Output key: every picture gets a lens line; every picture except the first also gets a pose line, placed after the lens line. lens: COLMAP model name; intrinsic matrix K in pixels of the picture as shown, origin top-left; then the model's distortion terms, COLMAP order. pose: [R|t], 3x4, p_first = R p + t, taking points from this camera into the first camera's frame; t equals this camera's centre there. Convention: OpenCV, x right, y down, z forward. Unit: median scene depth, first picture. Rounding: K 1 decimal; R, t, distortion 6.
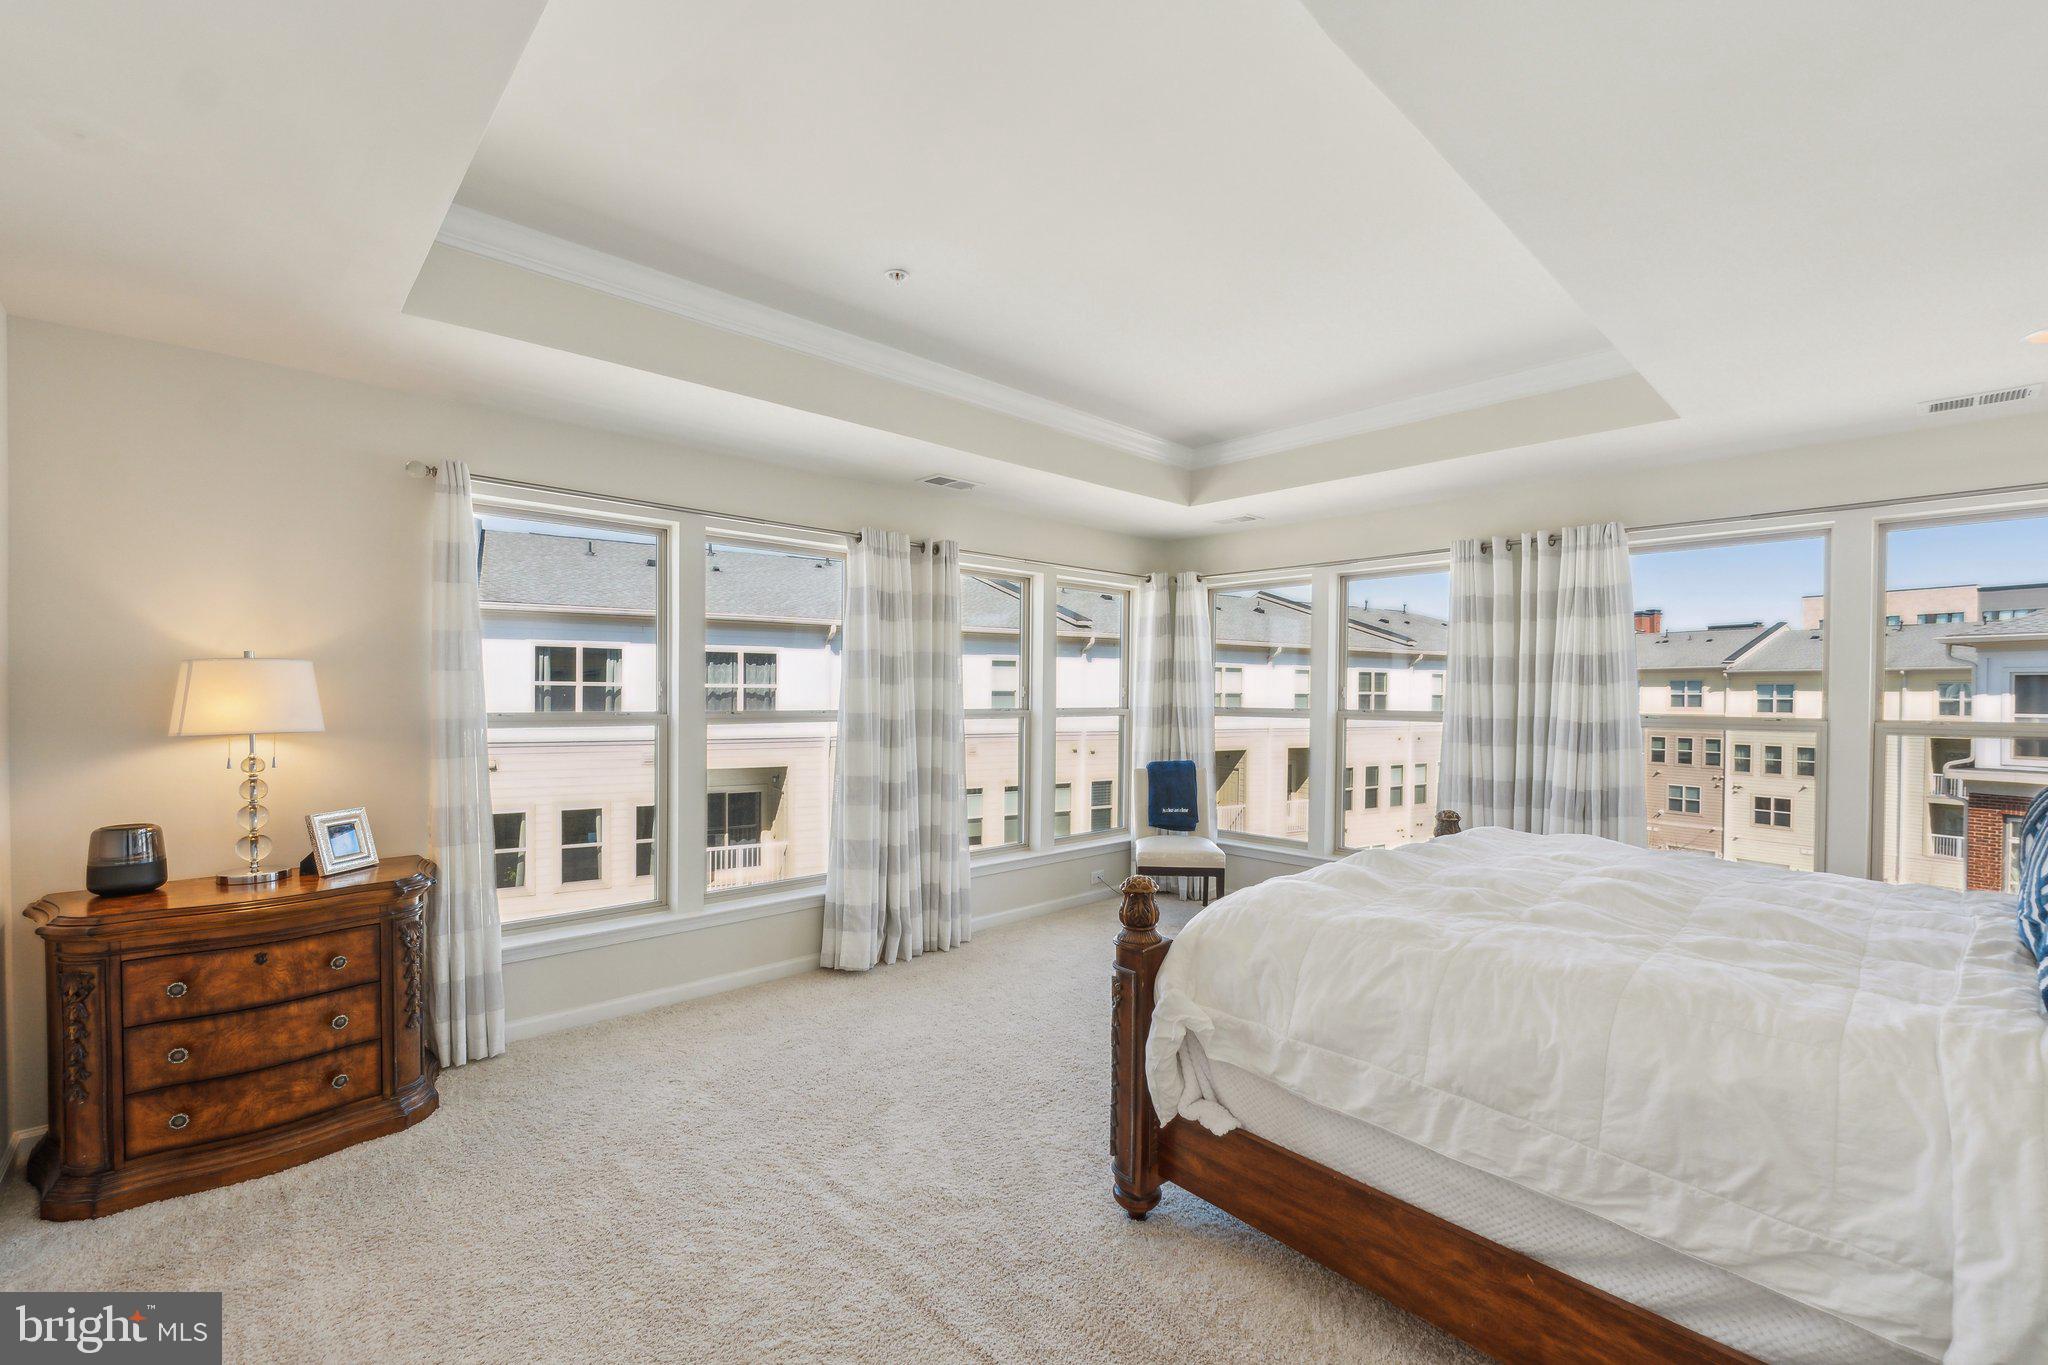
lens RADIAL K [[856.4, 0, 1010.9], [0, 856.4, 704.6], [0, 0, 1]] dist [-0.011430, 0.000484]
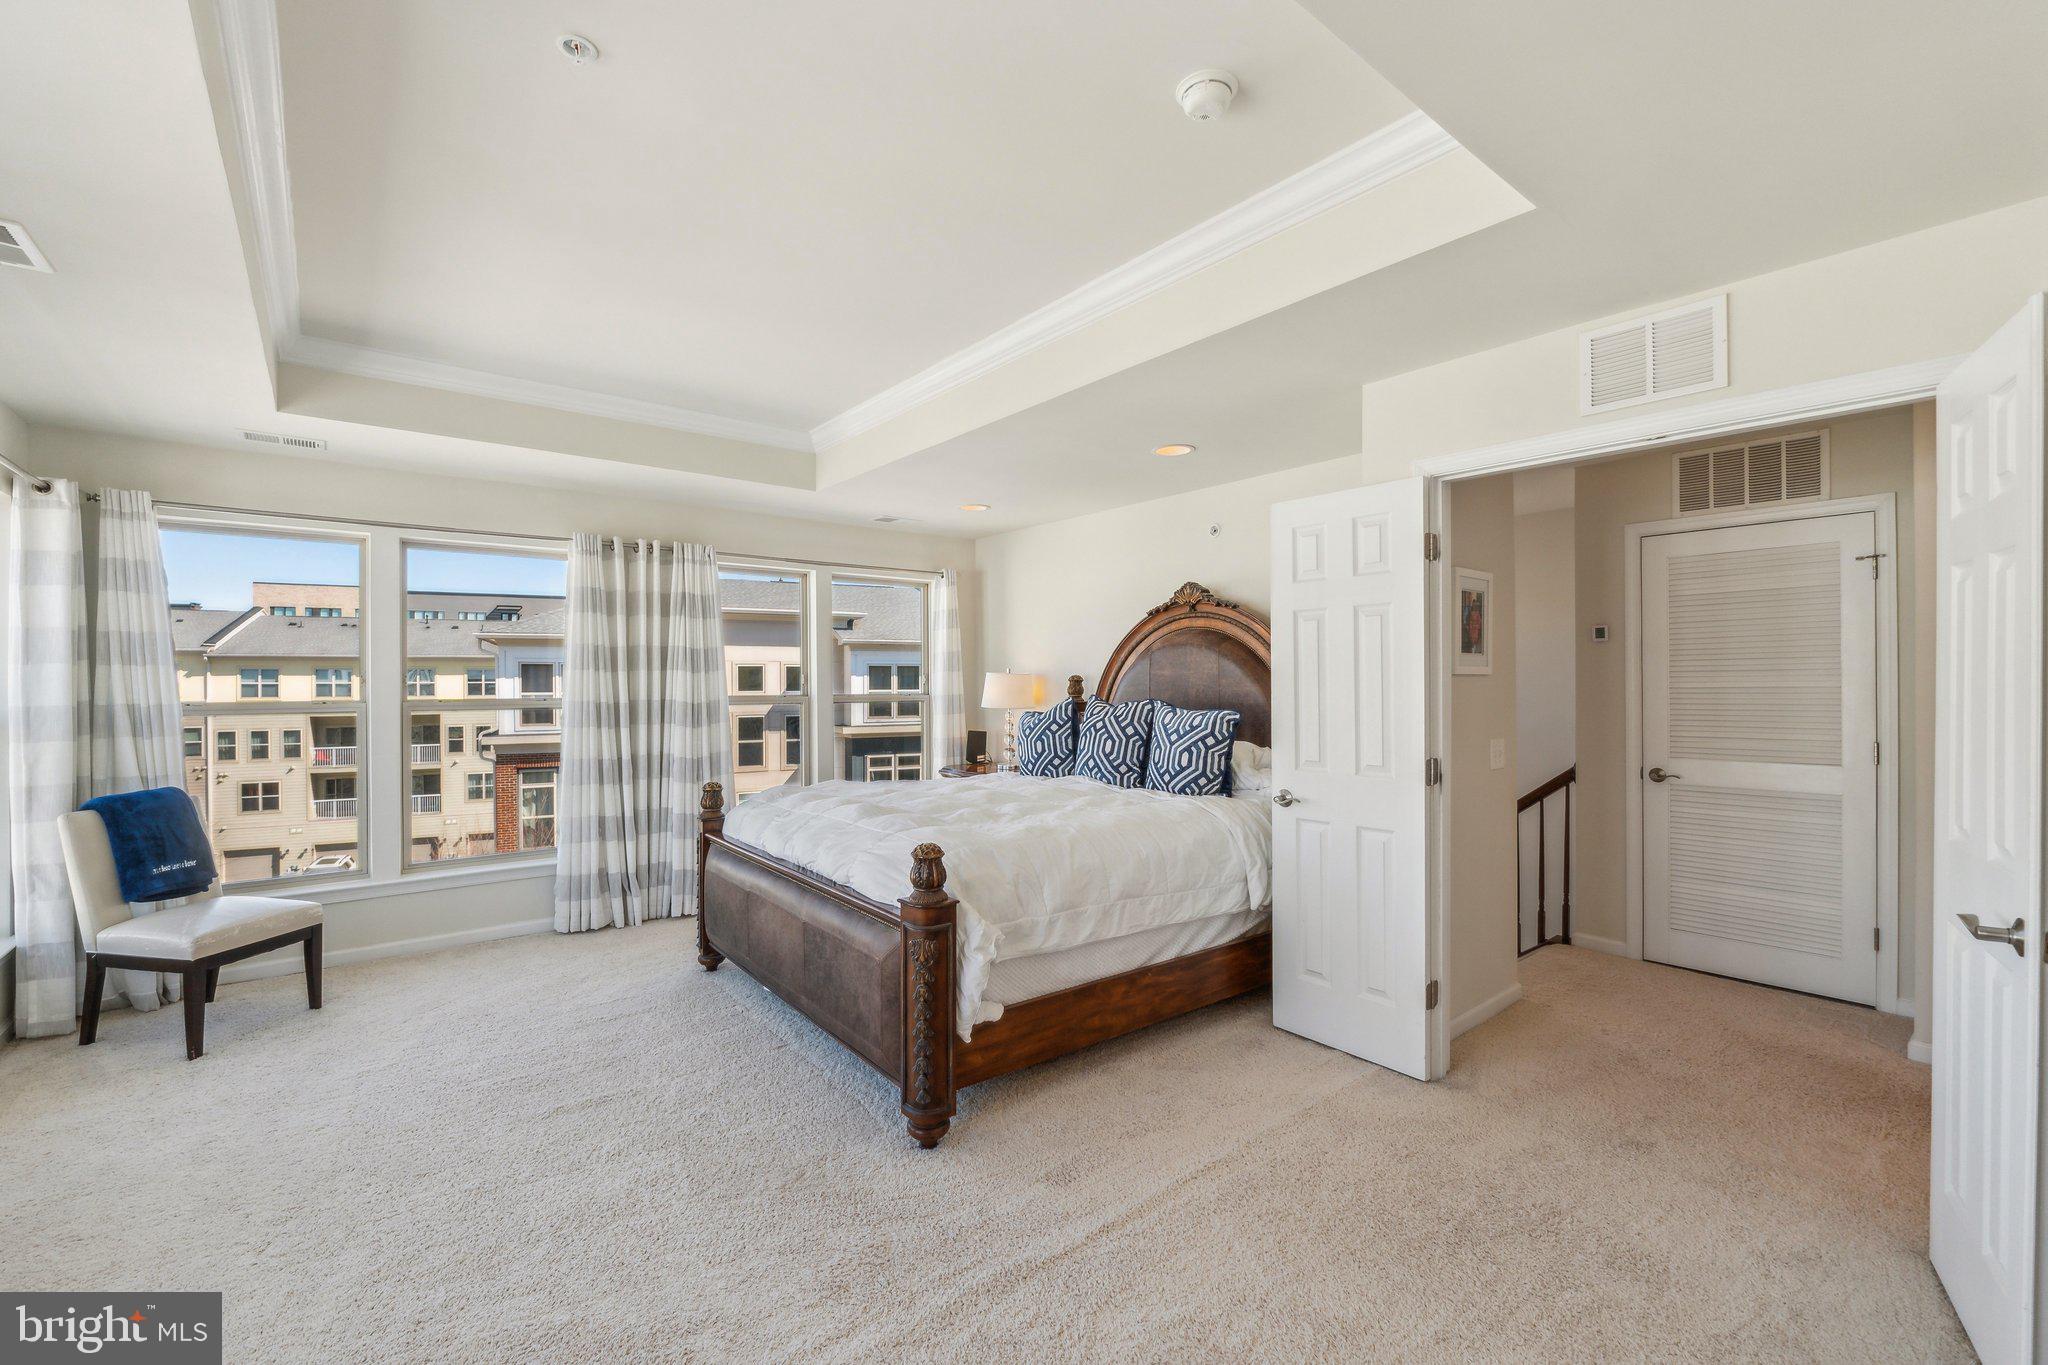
lens RADIAL K [[856.4, 0, 1036.1], [0, 856.4, 679.7], [0, 0, 1]] dist [-0.011430, 0.000484]
pose [[0.058917, -0.005968, 0.998245, -0.117234], [0.016766, 0.999847, 0.004988, -0.002399], [-0.998122, 0.016443, 0.059008, 0.095316]]
